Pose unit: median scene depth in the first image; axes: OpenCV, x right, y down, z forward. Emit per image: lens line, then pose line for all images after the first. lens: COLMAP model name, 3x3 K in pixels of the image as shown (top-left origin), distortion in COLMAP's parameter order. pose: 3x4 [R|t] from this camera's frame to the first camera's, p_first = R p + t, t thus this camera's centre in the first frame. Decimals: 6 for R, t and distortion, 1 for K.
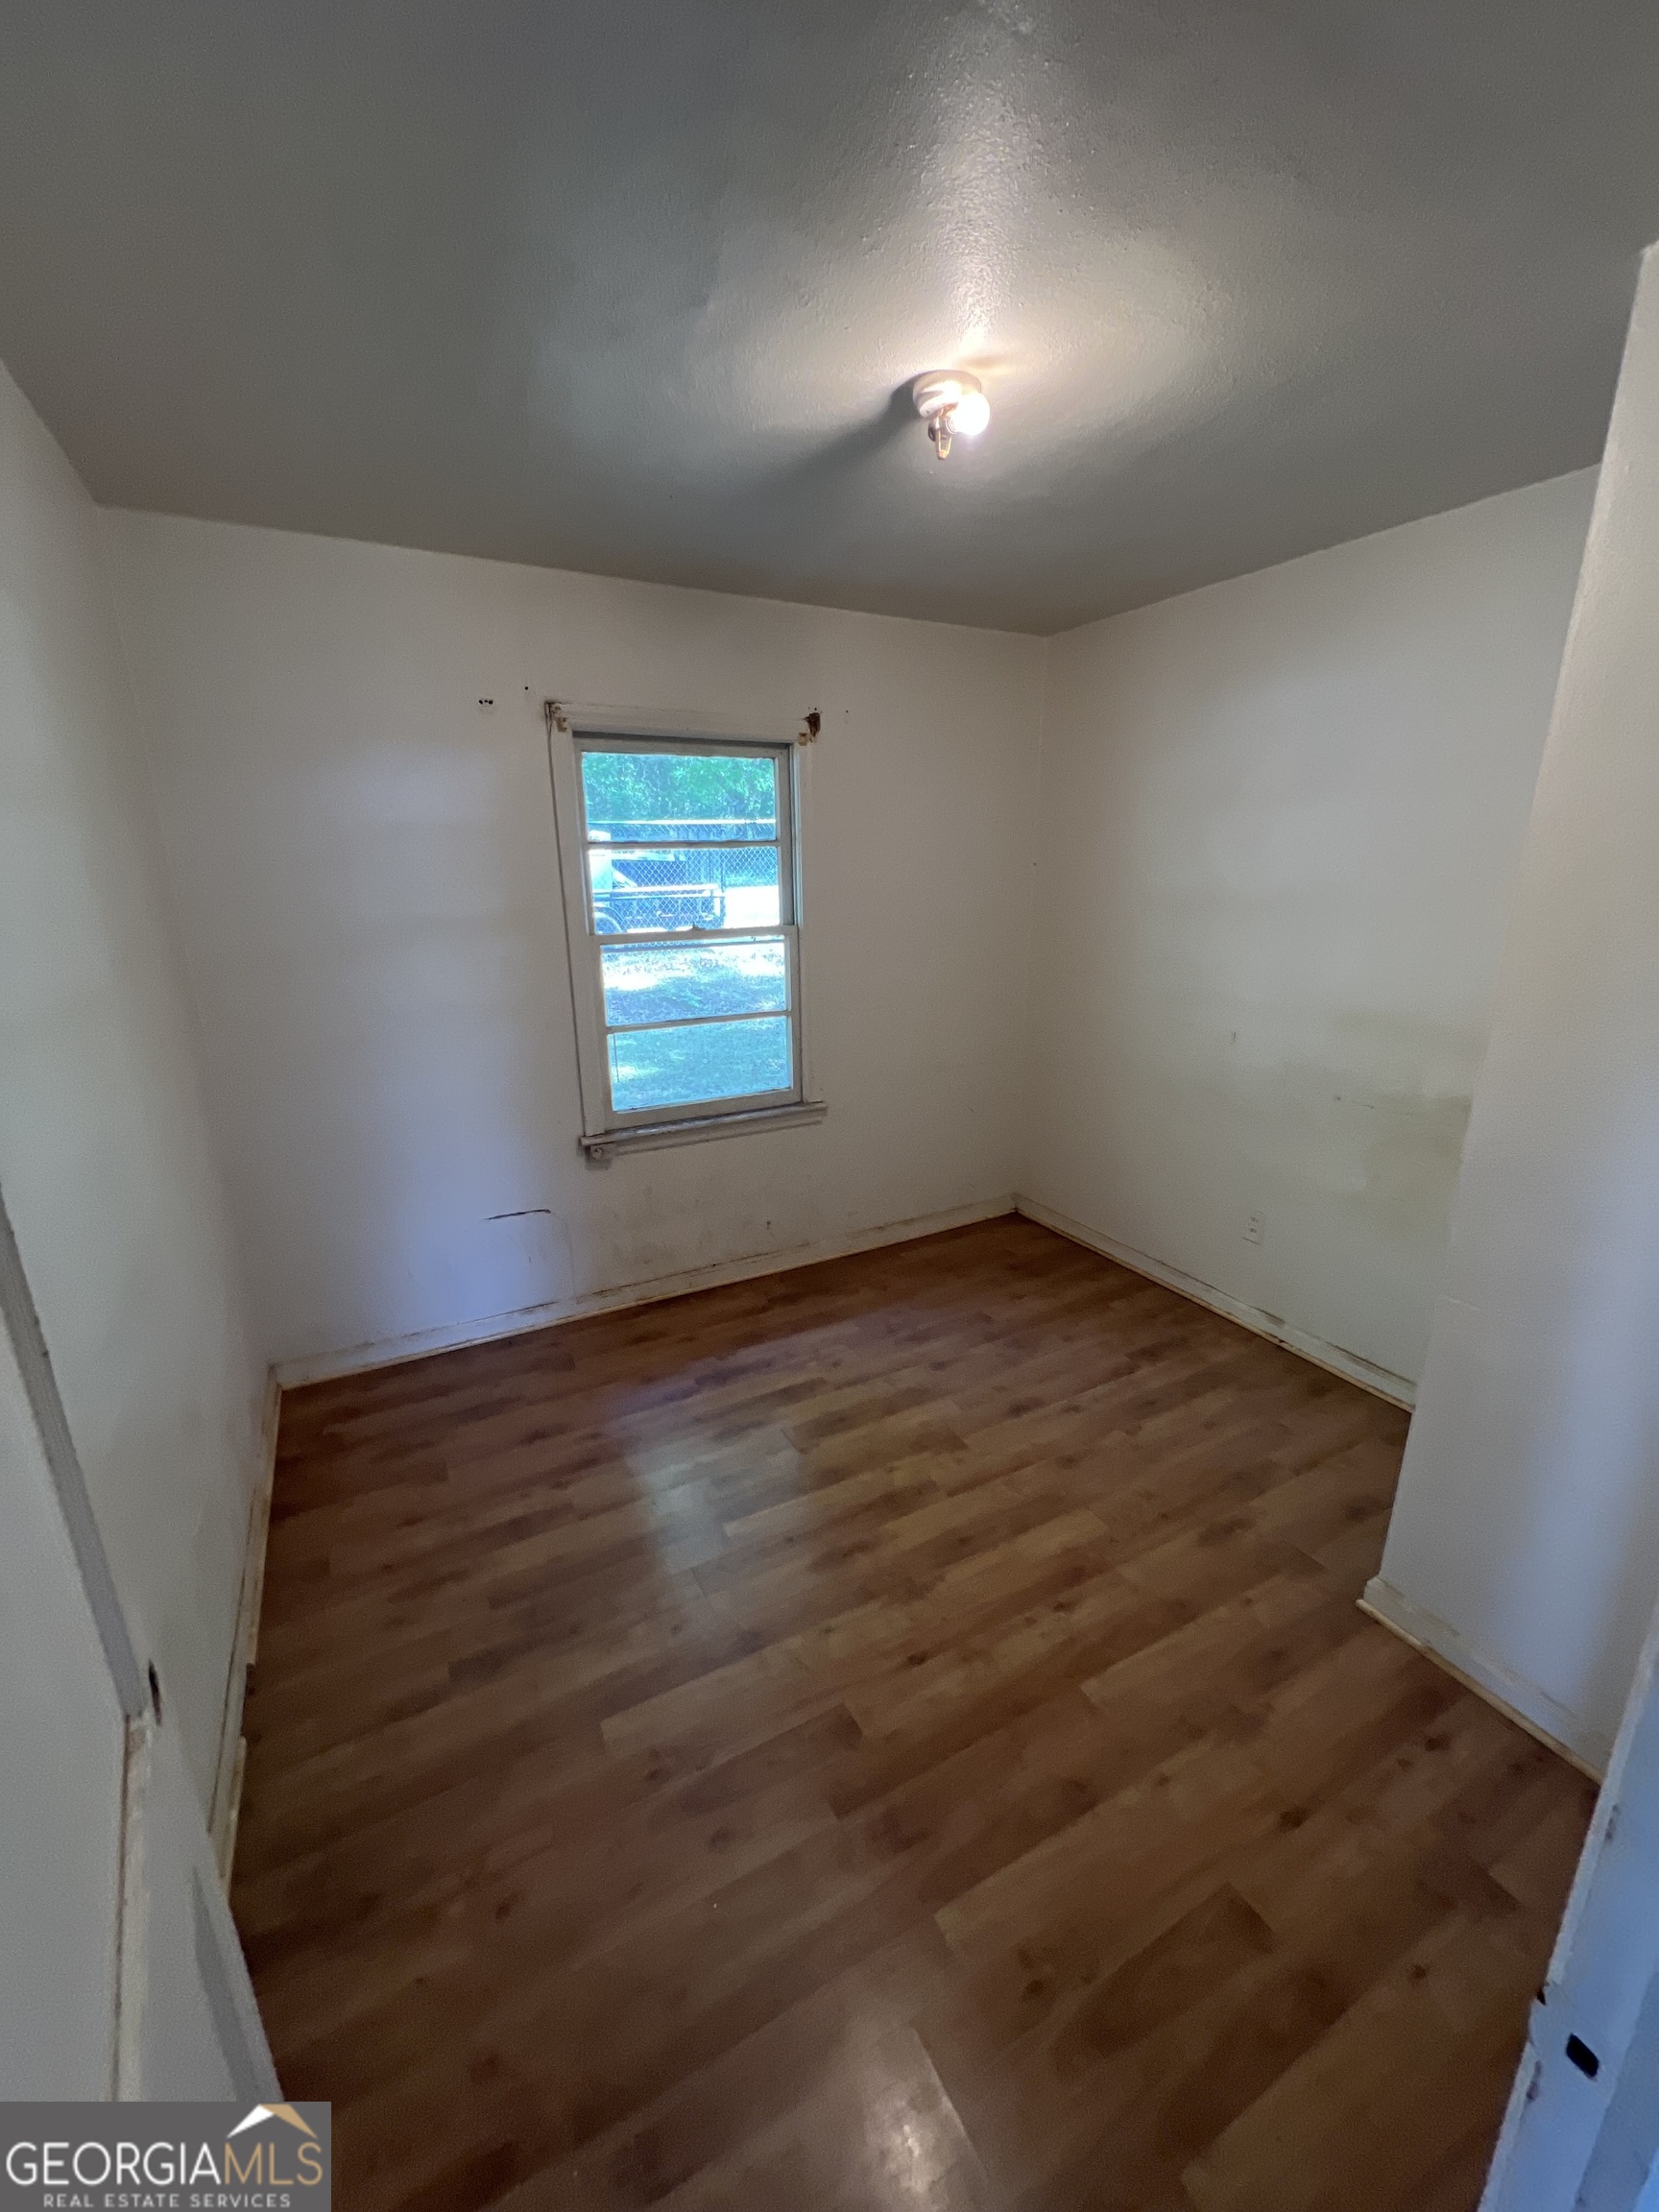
lens RADIAL K [[881.4, 0, 834.6], [0, 881.4, 1100.0], [0, 0, 1]] dist [-0.001842, 0.000543]
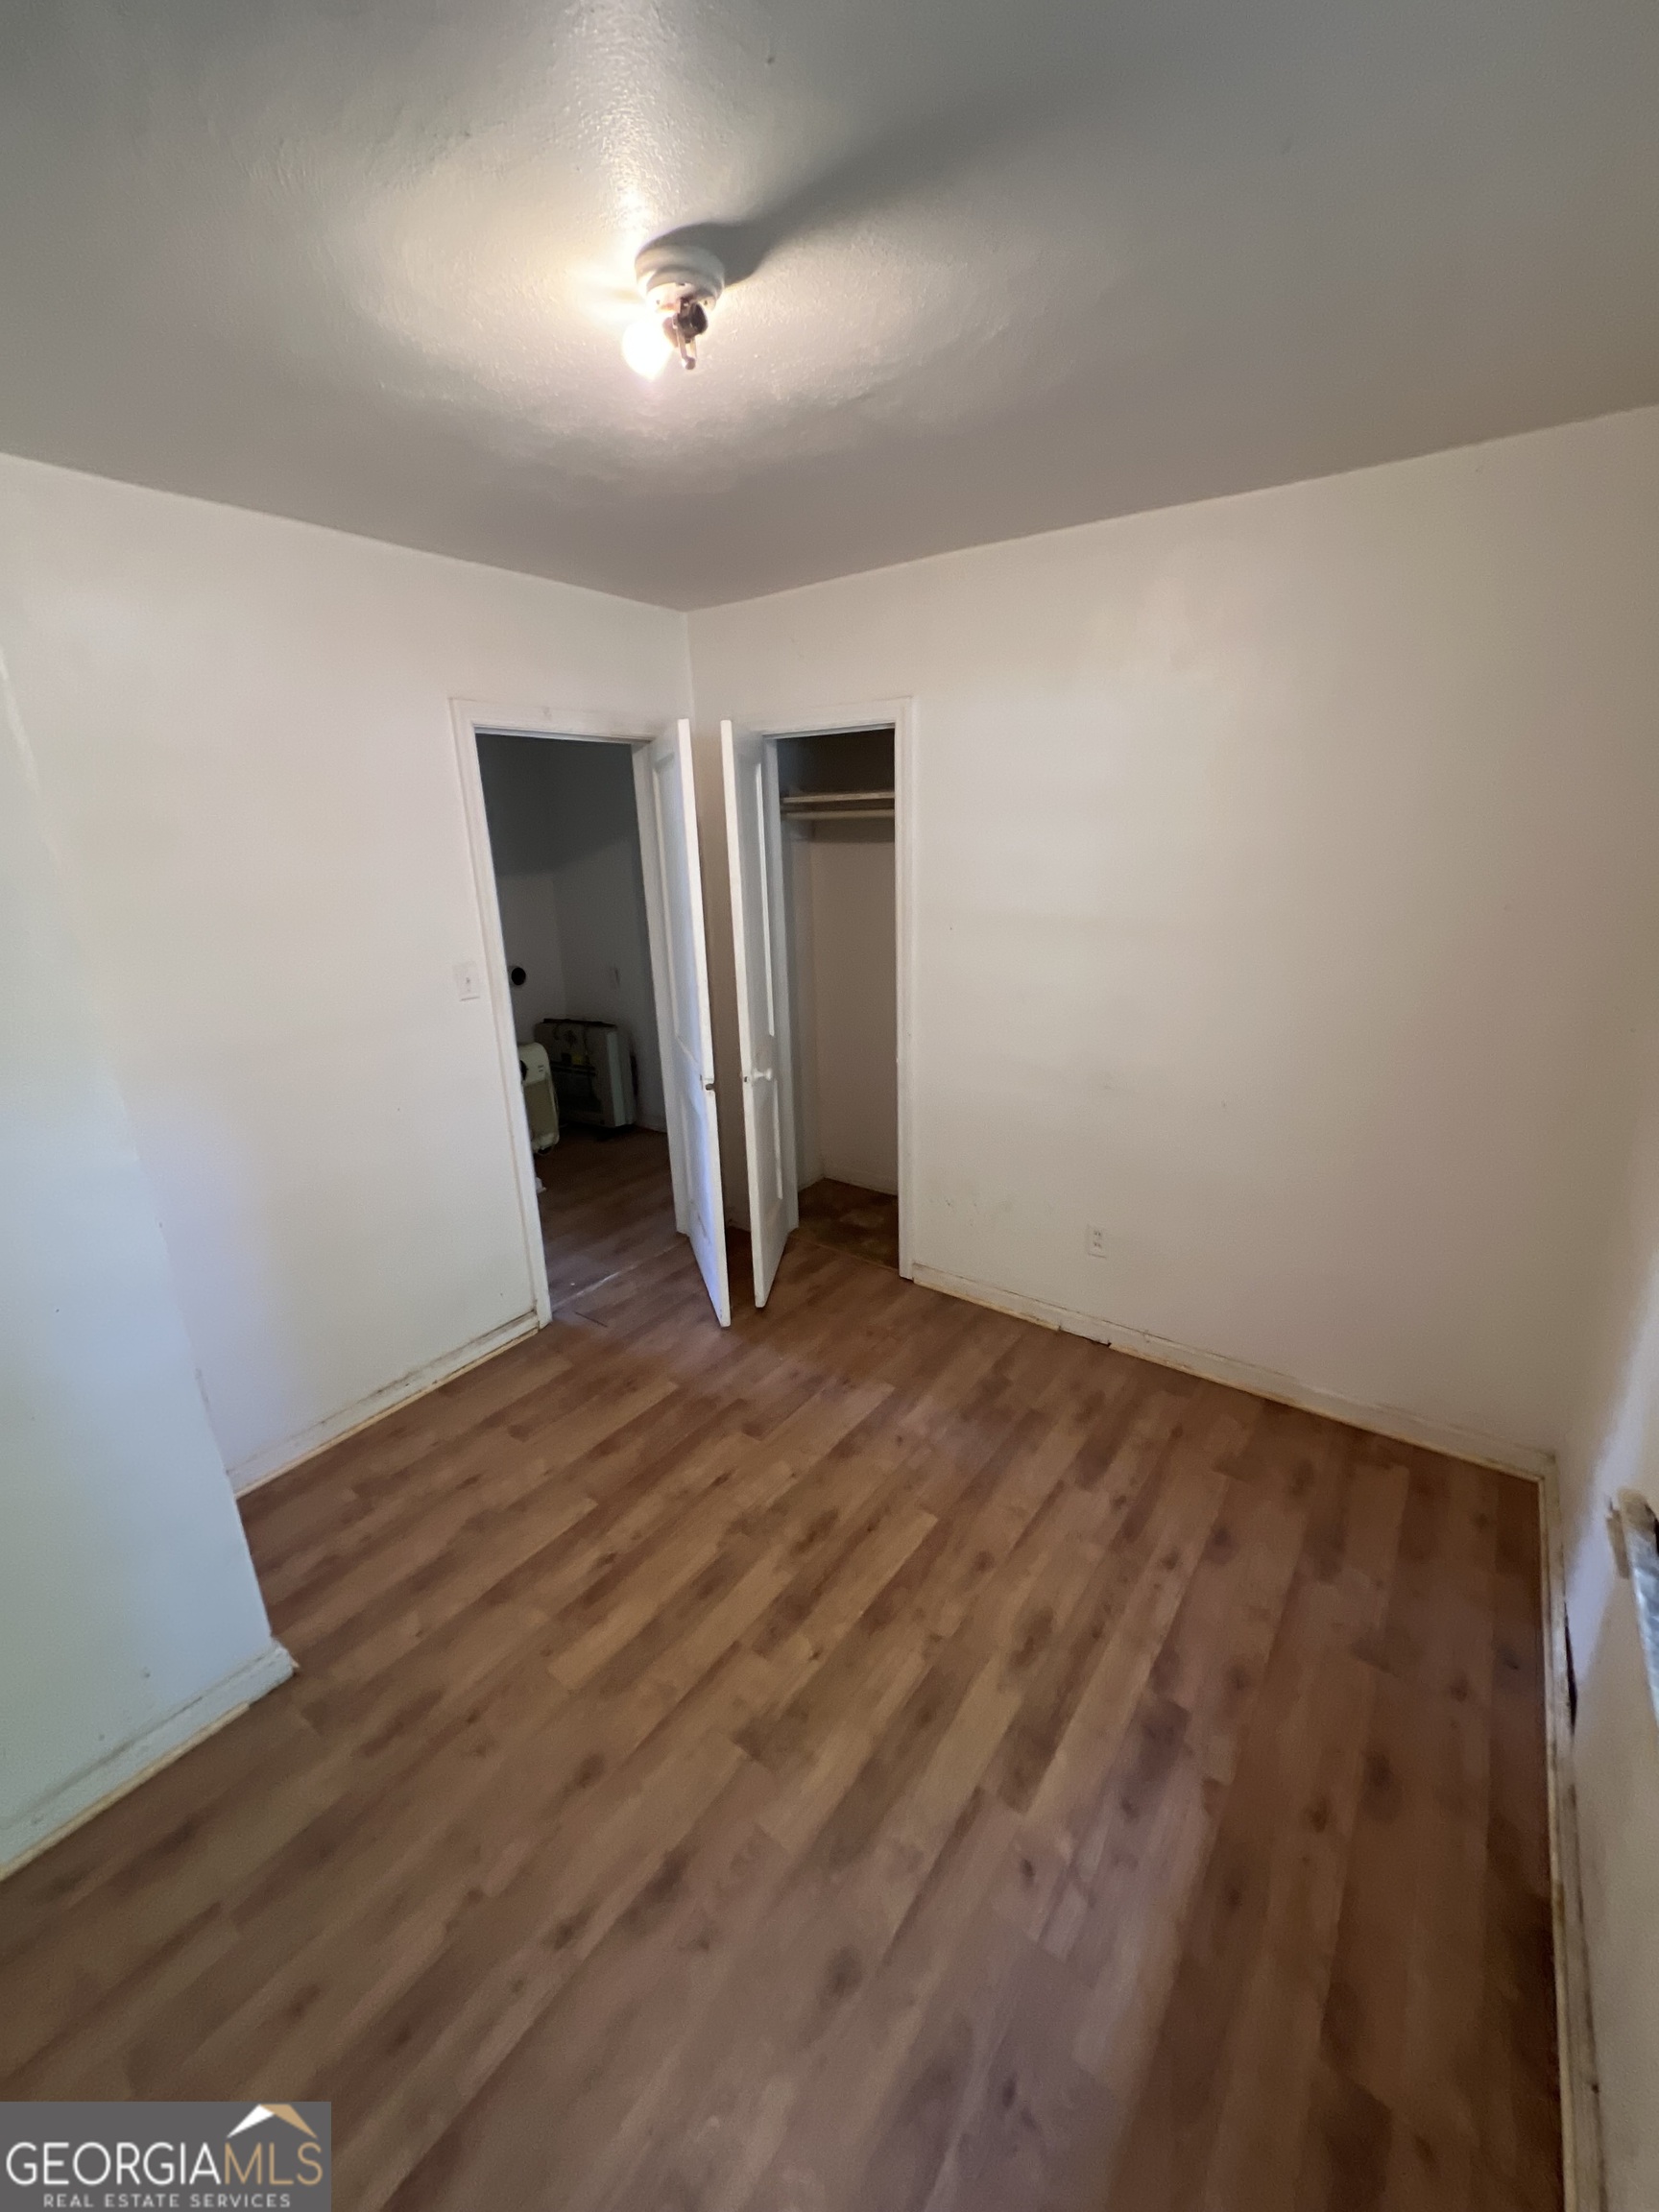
lens RADIAL K [[881.4, 0, 834.6], [0, 881.4, 1100.0], [0, 0, 1]] dist [-0.001842, 0.000543]
pose [[-0.902971, 0.152690, -0.401657, 0.326244], [-0.083306, 0.854797, 0.512232, -0.456277], [0.421548, 0.495991, -0.759138, 1.523775]]
